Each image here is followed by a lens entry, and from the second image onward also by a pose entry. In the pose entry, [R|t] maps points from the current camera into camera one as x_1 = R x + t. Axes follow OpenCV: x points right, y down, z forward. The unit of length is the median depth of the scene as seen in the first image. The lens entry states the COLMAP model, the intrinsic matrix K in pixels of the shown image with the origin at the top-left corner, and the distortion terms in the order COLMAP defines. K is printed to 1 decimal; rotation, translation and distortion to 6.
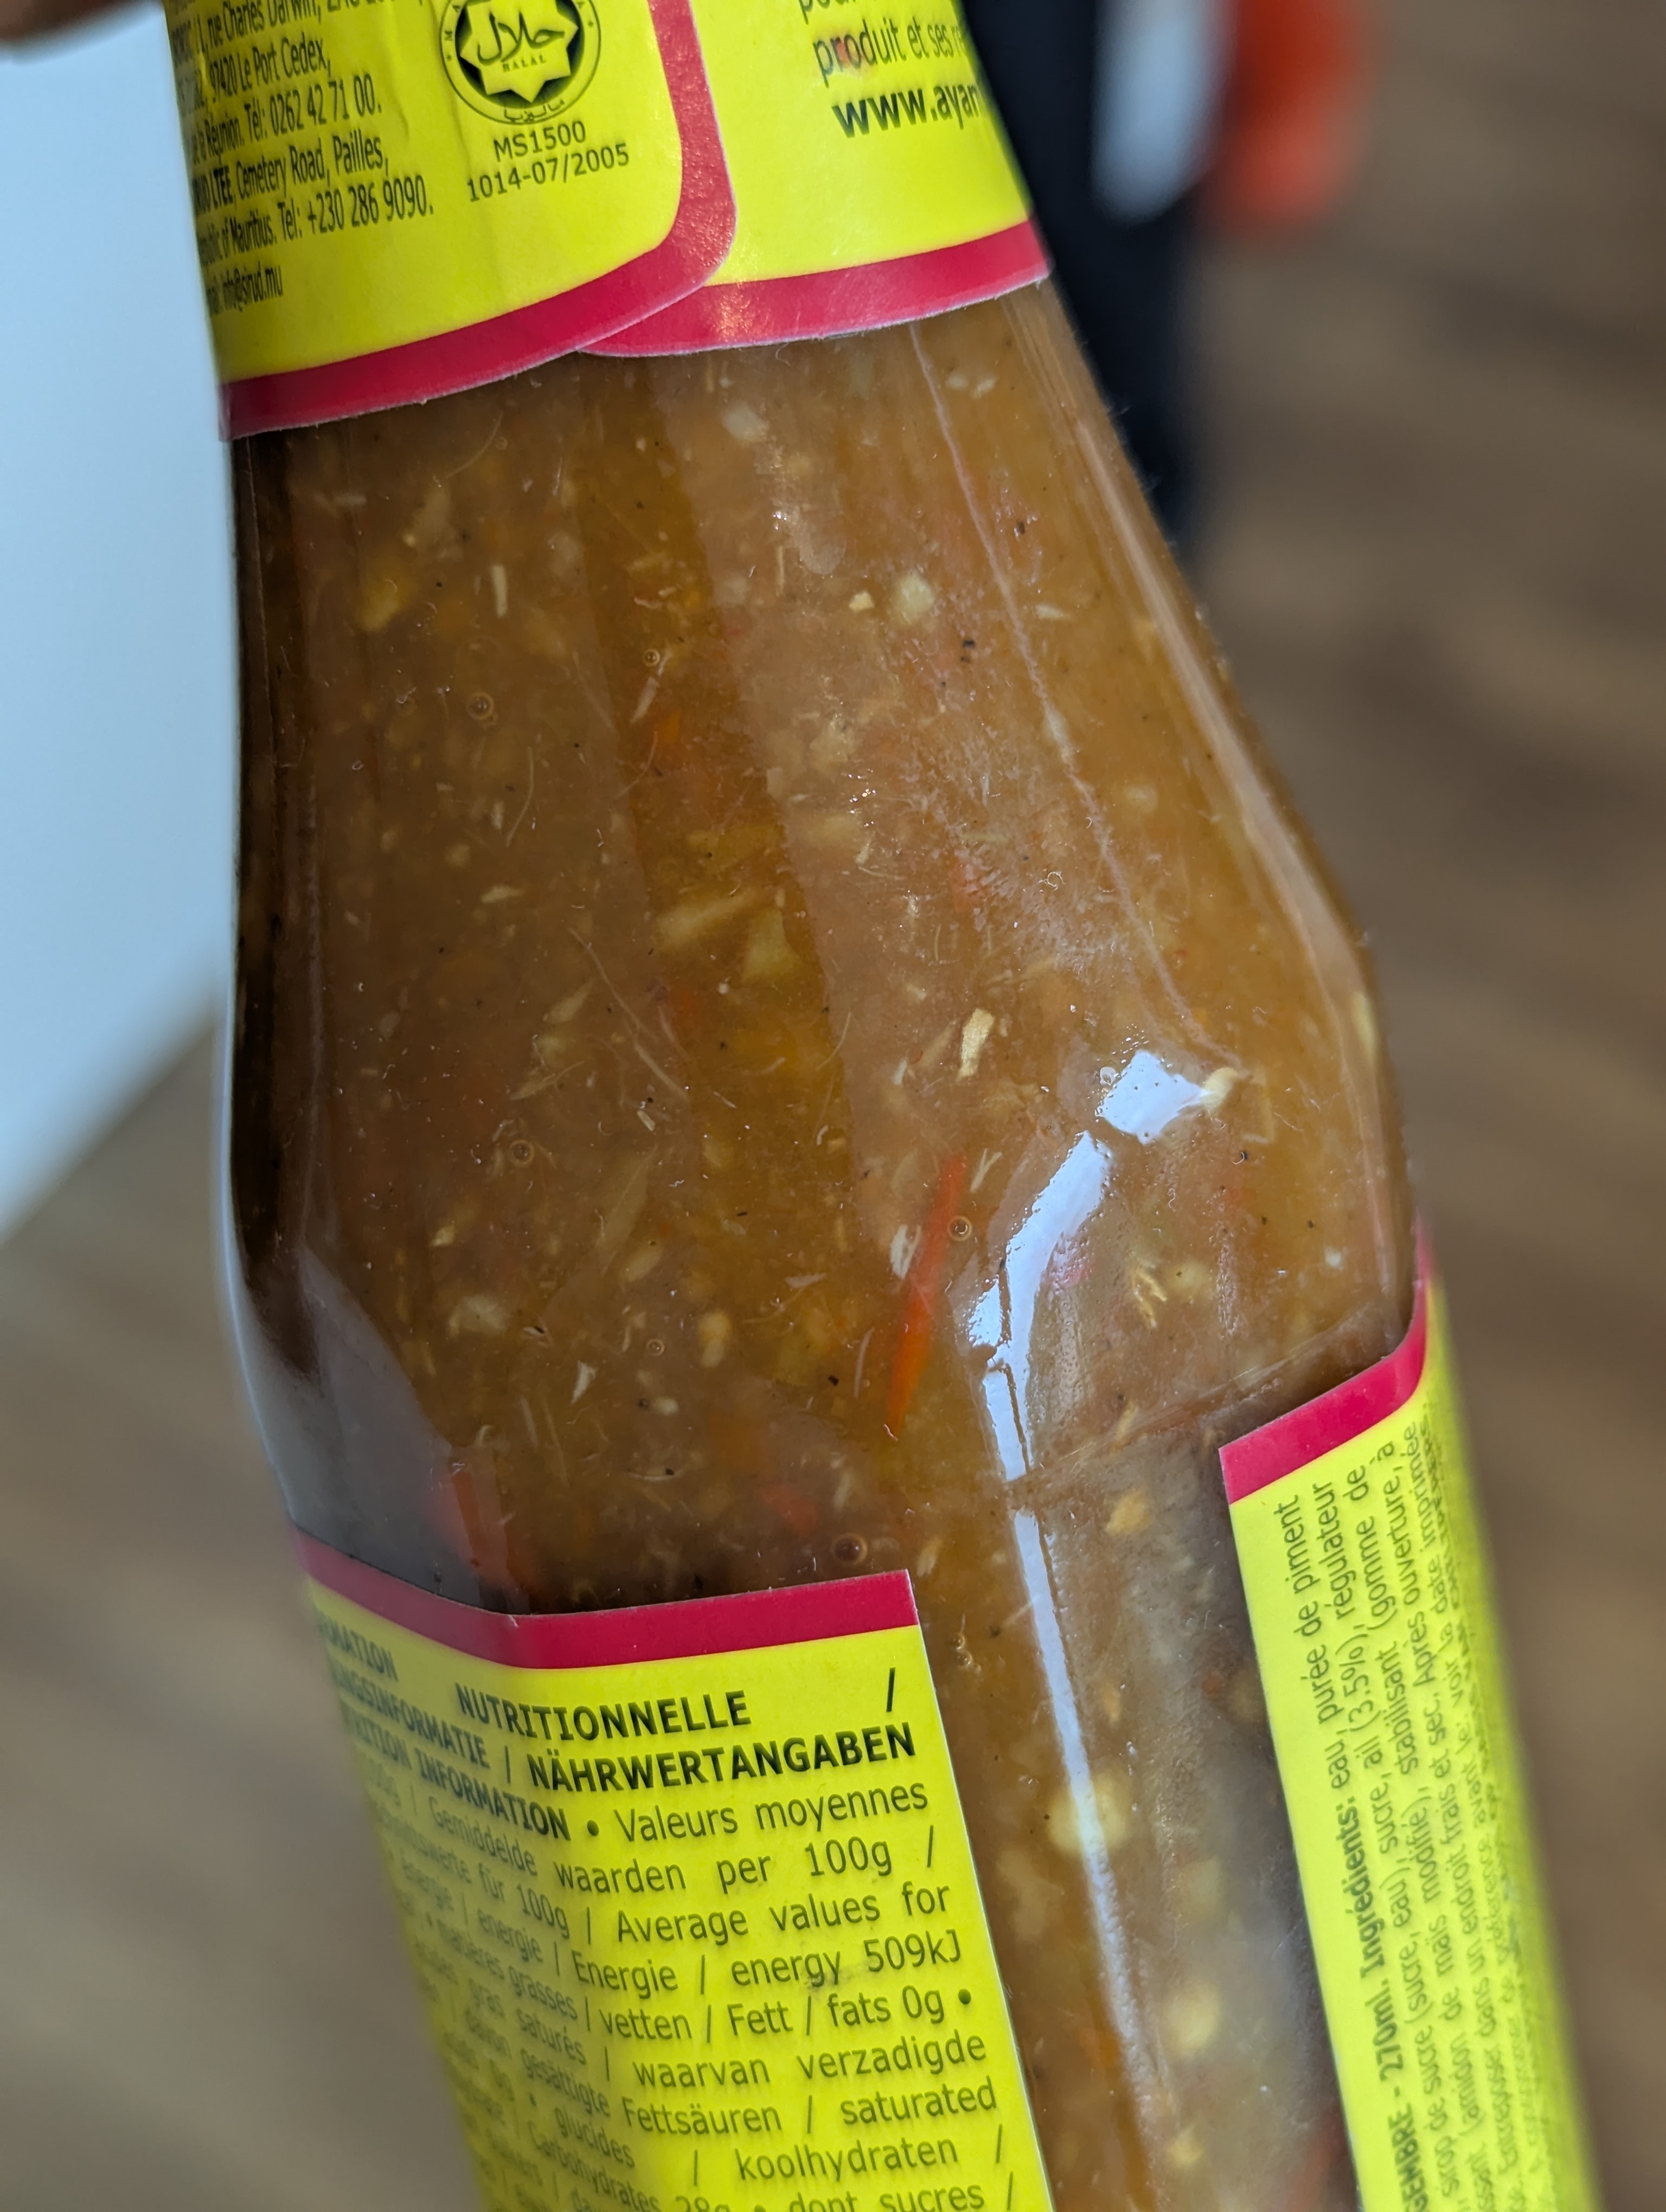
lens RADIAL K [[3355.2, 0, 790.3], [0, 3355.2, 1110.6], [0, 0, 1]] dist [0.085584, -0.883542]
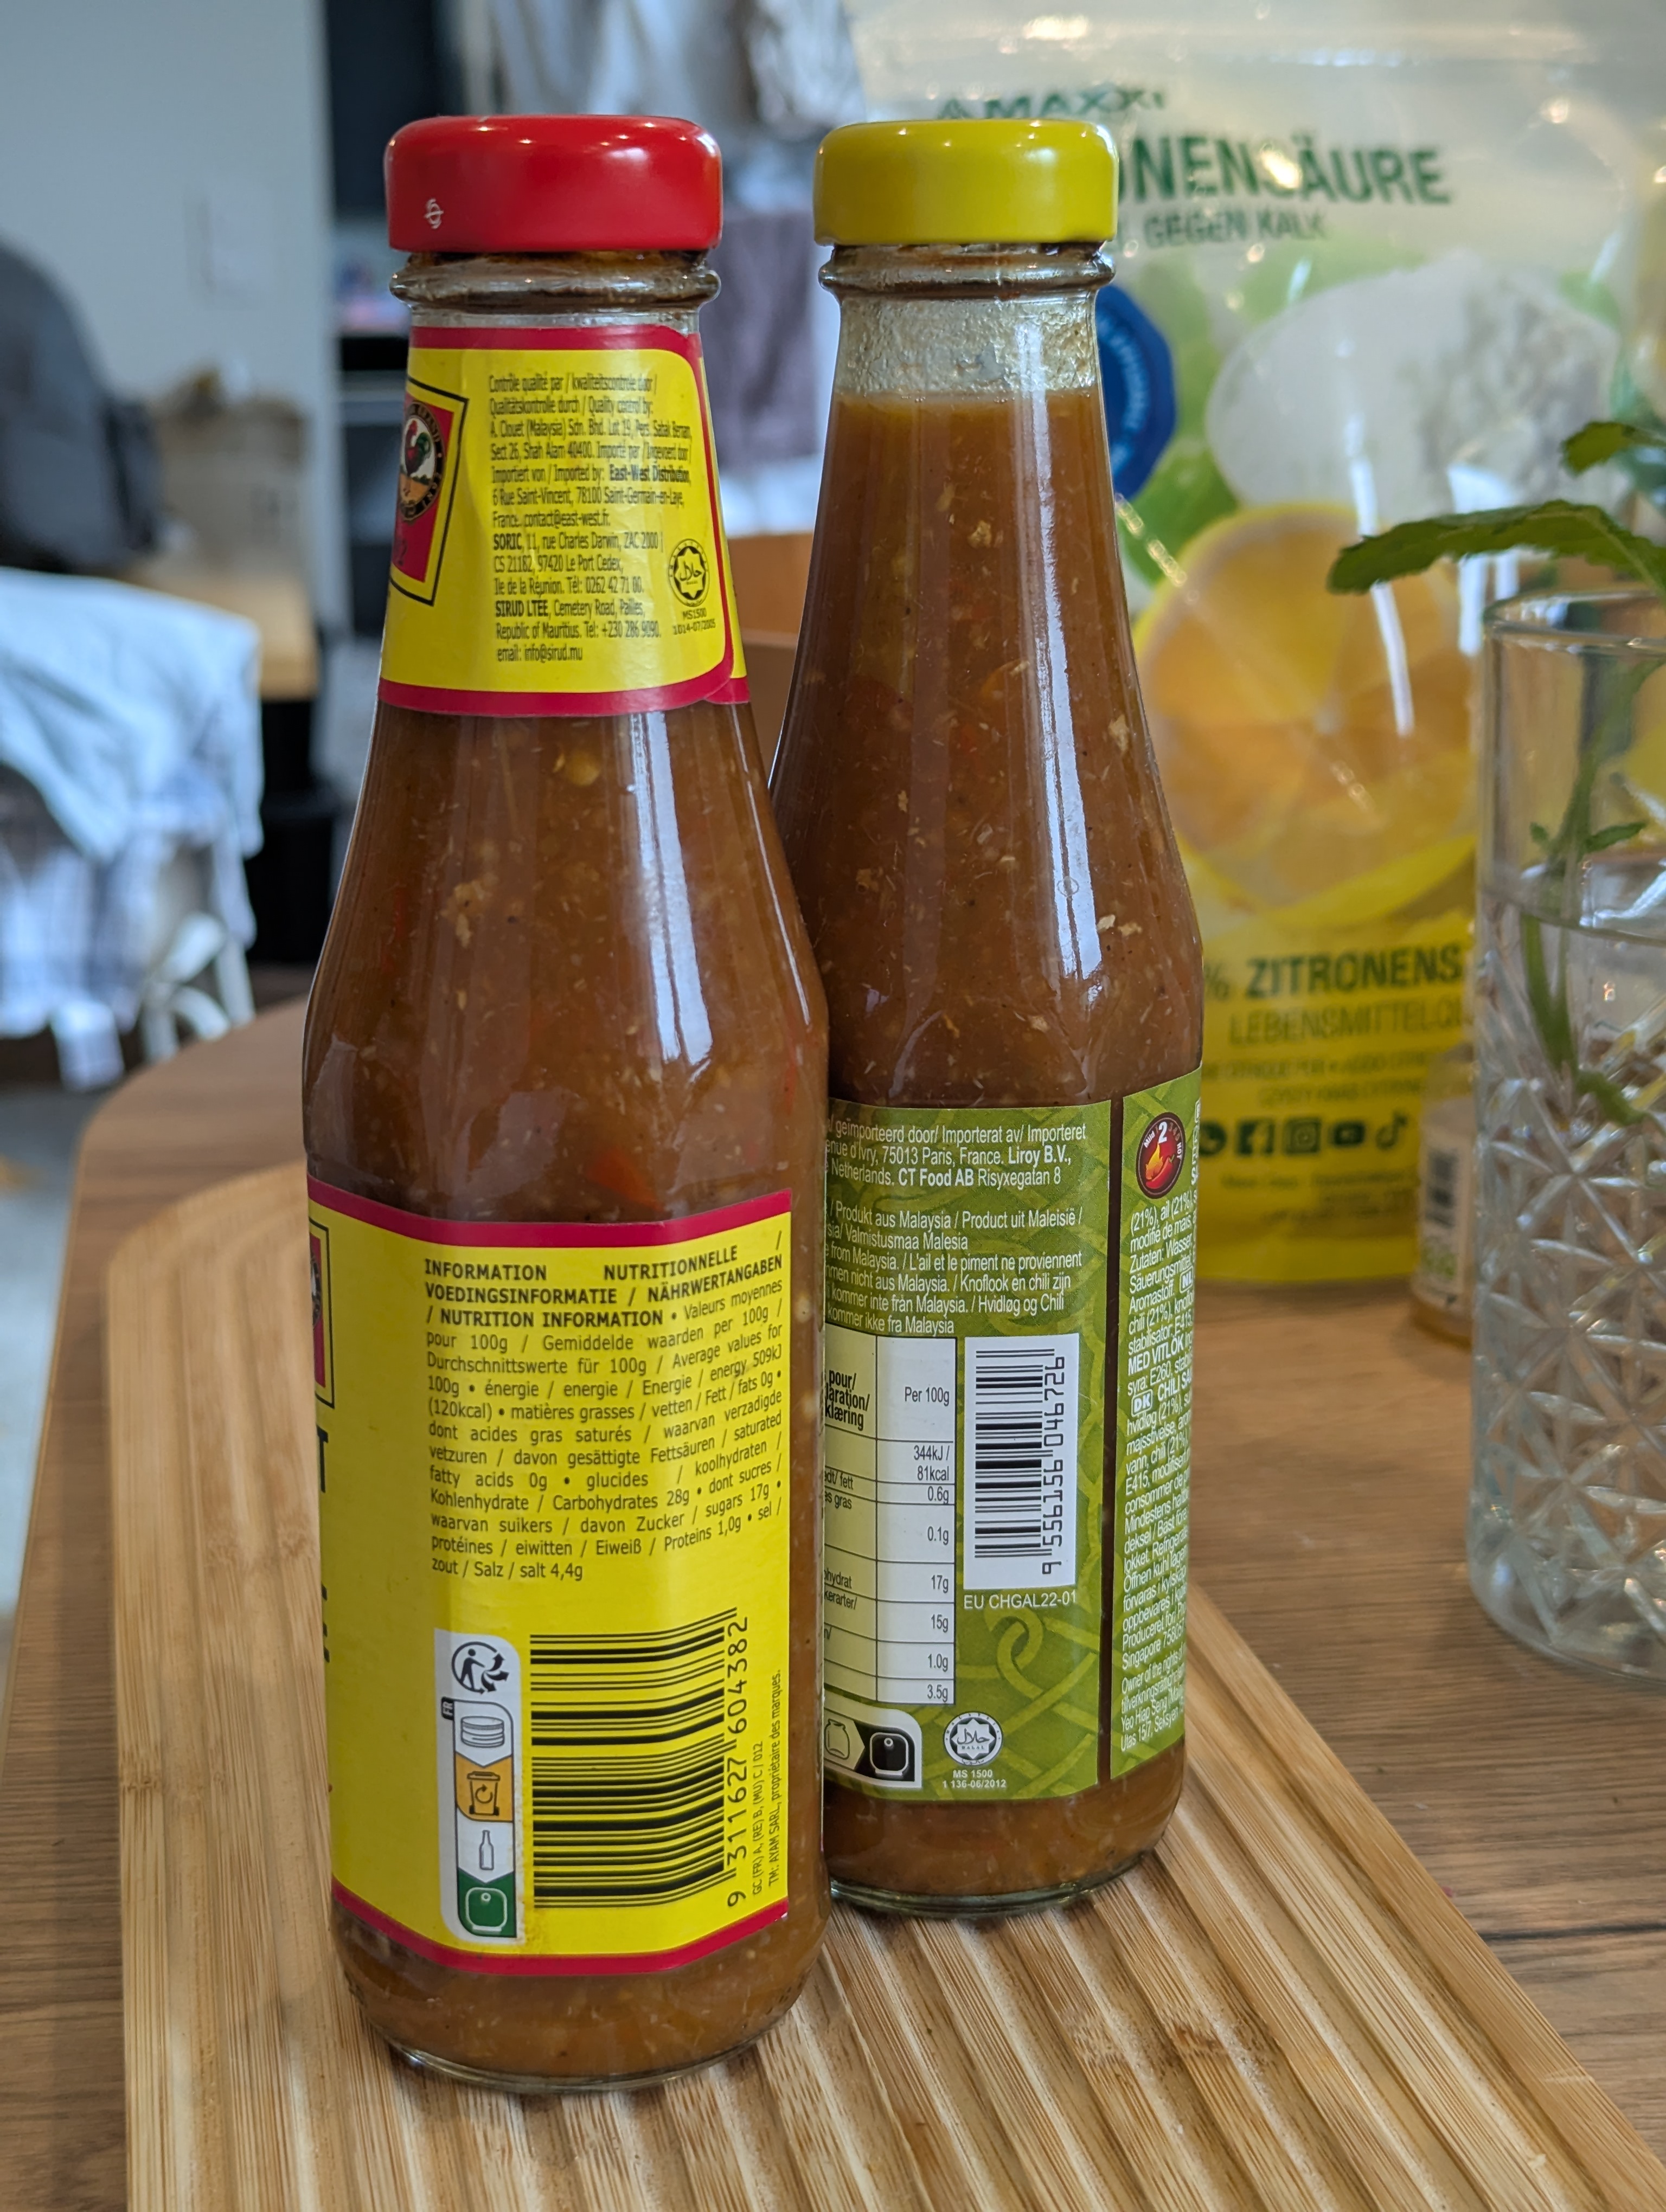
lens RADIAL K [[3157.0, 0, 839.4], [0, 3157.0, 1147.2], [0, 0, 1]] dist [0.114076, -0.016896]
pose [[0.571700, -0.015260, 0.820321, -1.838916], [0.100114, 0.993653, -0.051287, 0.225651], [-0.814332, 0.111446, 0.569600, -0.373084]]
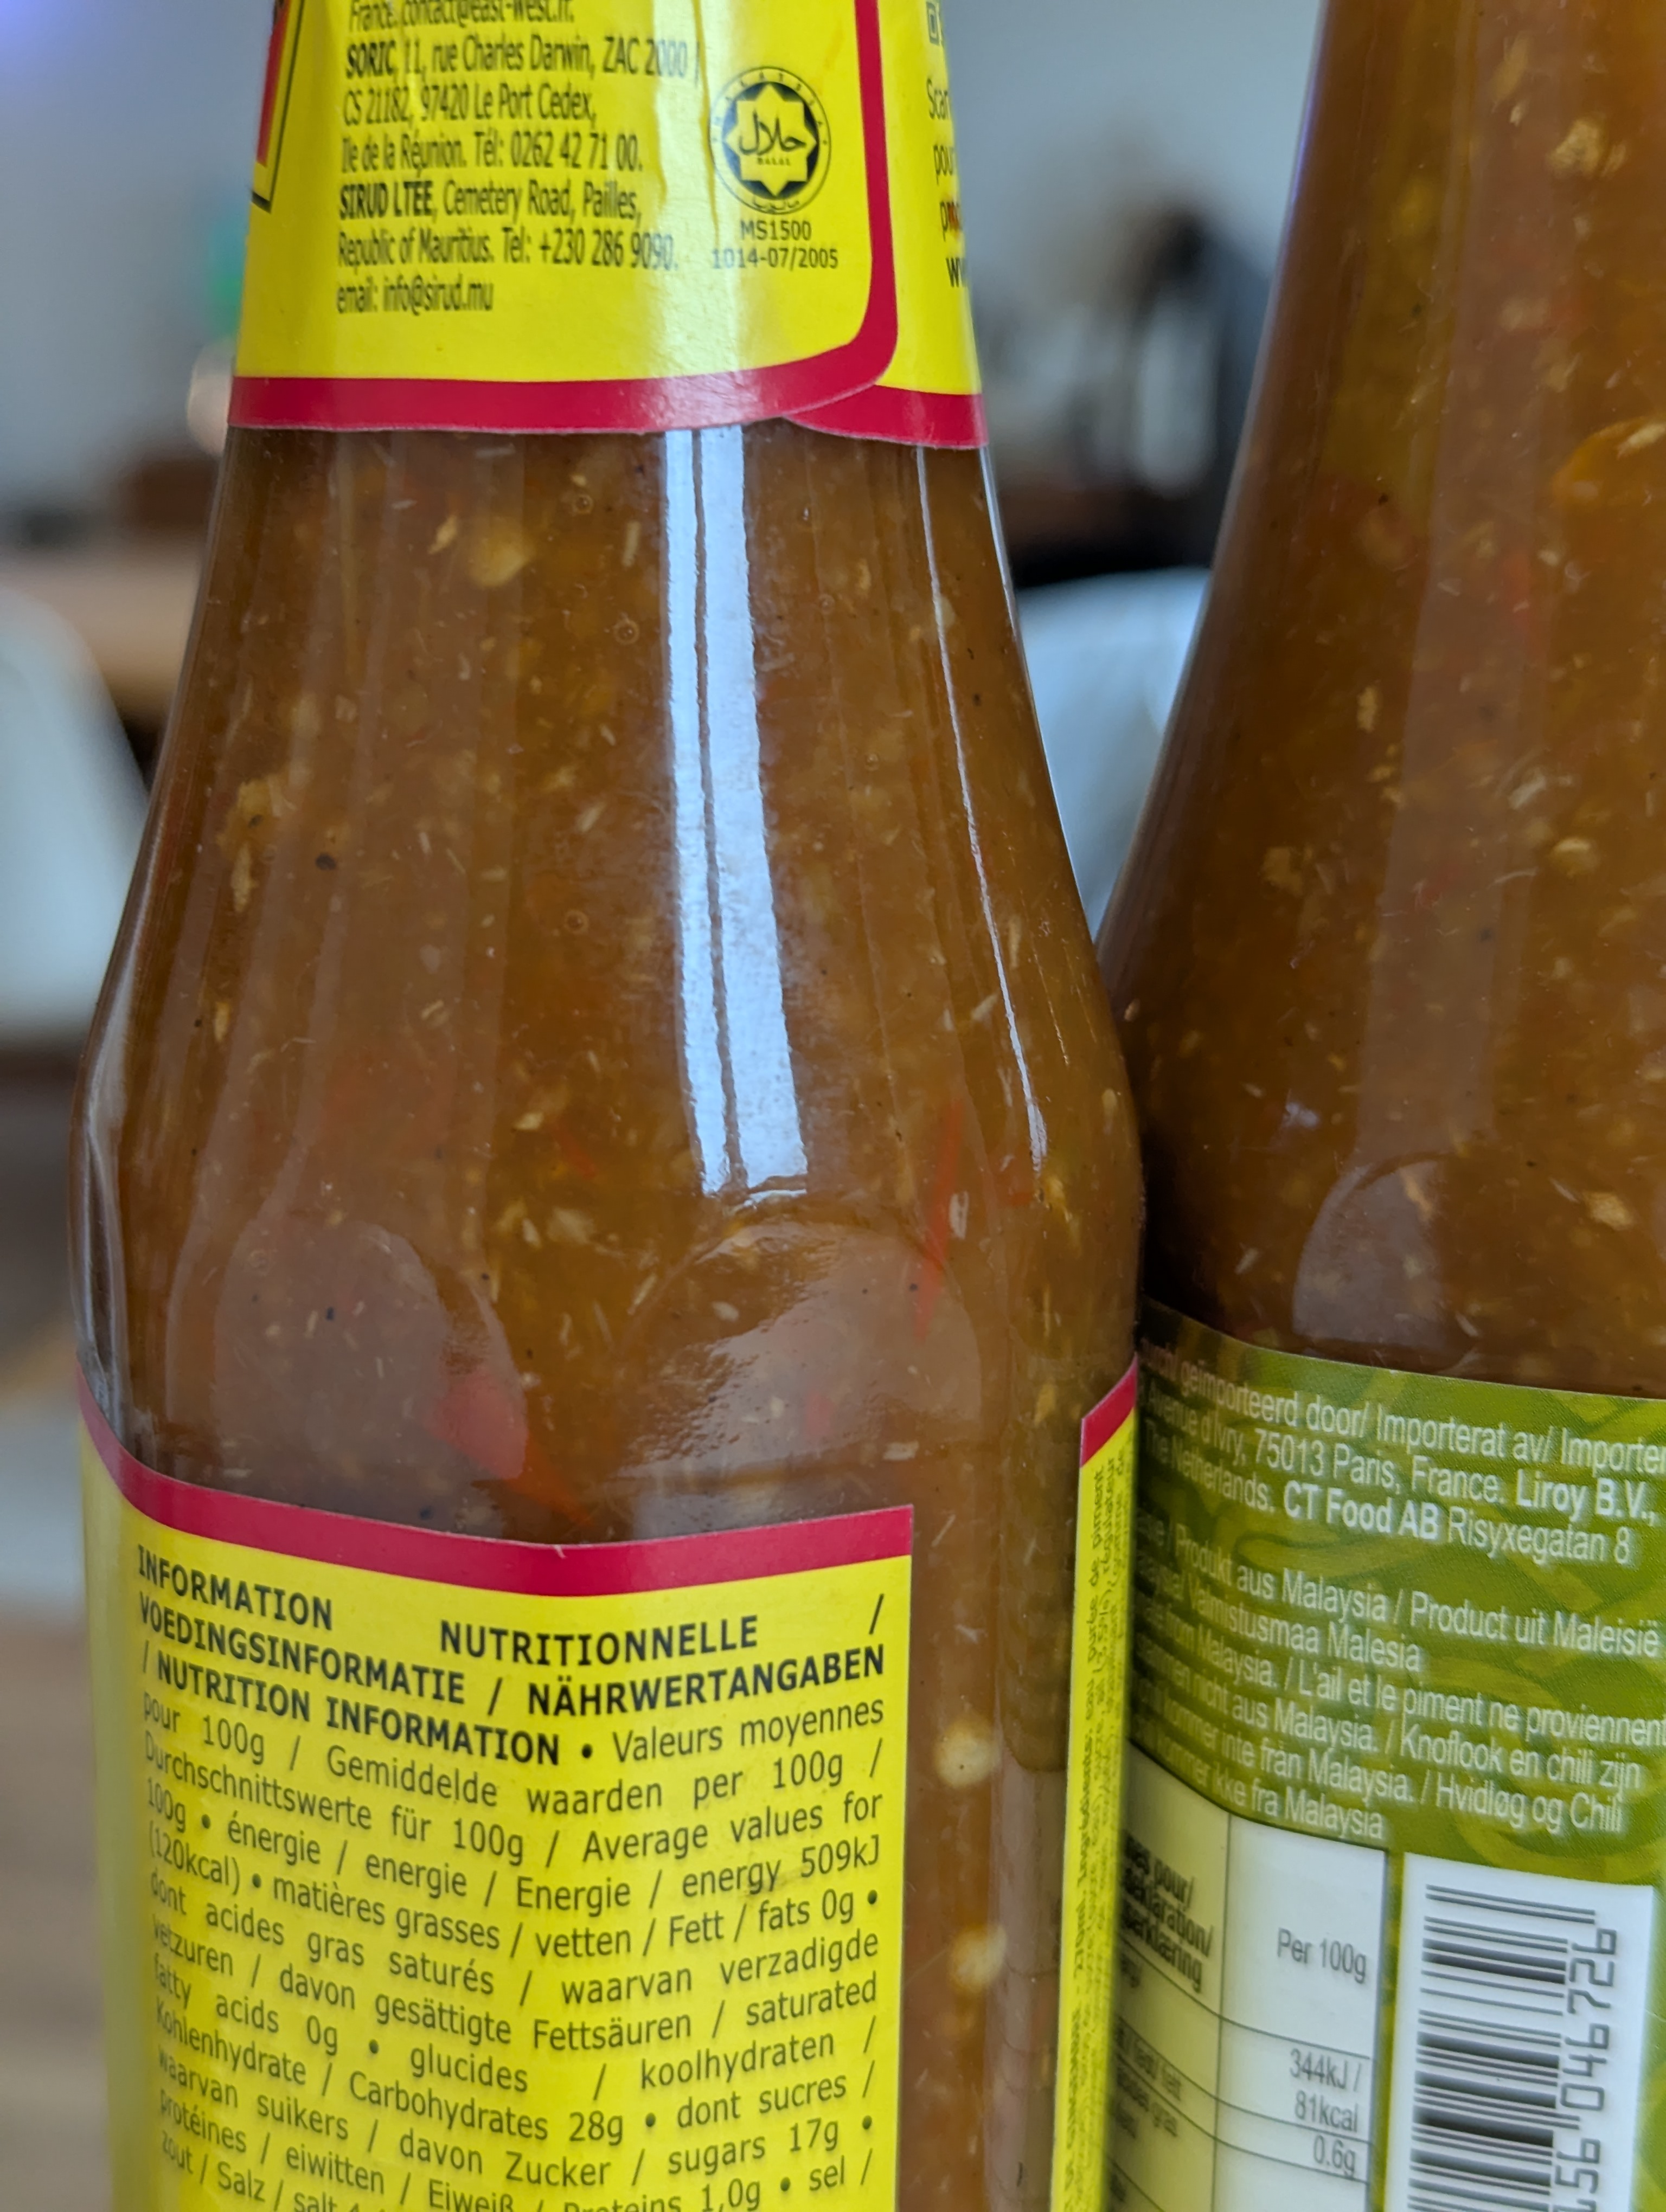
lens RADIAL K [[3355.2, 0, 790.3], [0, 3355.2, 1110.6], [0, 0, 1]] dist [0.085584, -0.883542]
pose [[0.839277, 0.093243, 0.535649, -0.613491], [-0.046780, 0.993915, -0.099720, 0.116069], [-0.541688, 0.058635, 0.838532, 0.048096]]
